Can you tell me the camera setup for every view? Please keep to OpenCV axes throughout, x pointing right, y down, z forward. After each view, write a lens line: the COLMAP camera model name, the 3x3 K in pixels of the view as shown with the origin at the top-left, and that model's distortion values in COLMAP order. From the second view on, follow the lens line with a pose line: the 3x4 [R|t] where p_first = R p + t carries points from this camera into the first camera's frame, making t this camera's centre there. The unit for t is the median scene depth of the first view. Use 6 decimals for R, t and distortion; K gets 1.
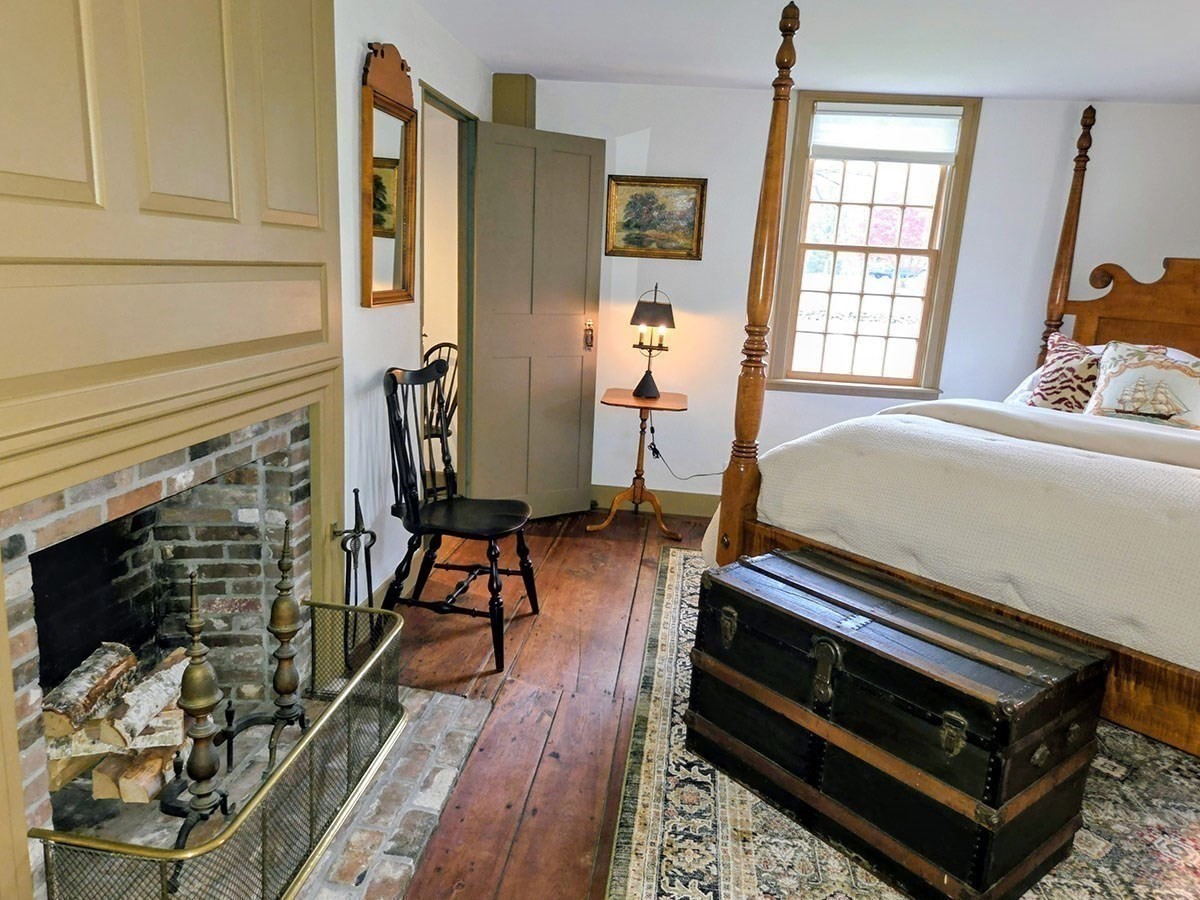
lens RADIAL K [[821.0, 0, 597.1], [0, 821.0, 452.9], [0, 0, 1]] dist [0.037158, -0.024807]
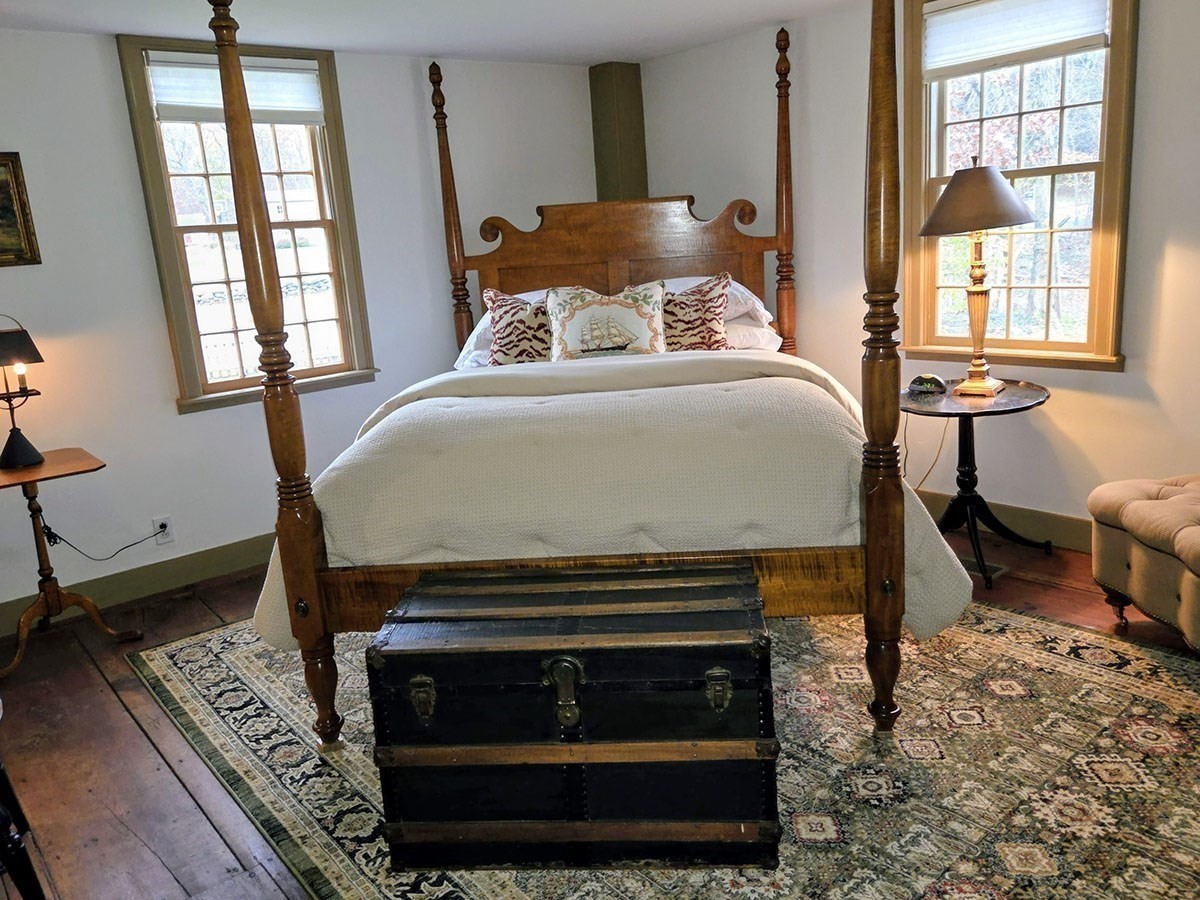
lens RADIAL K [[909.8, 0, 597.3], [0, 909.8, 444.3], [0, 0, 1]] dist [0.045111, -0.025326]
pose [[0.688447, -0.266724, 0.674462, -0.183891], [0.267710, 0.957709, 0.105477, -0.054314], [-0.674072, 0.107945, 0.730736, 0.143194]]
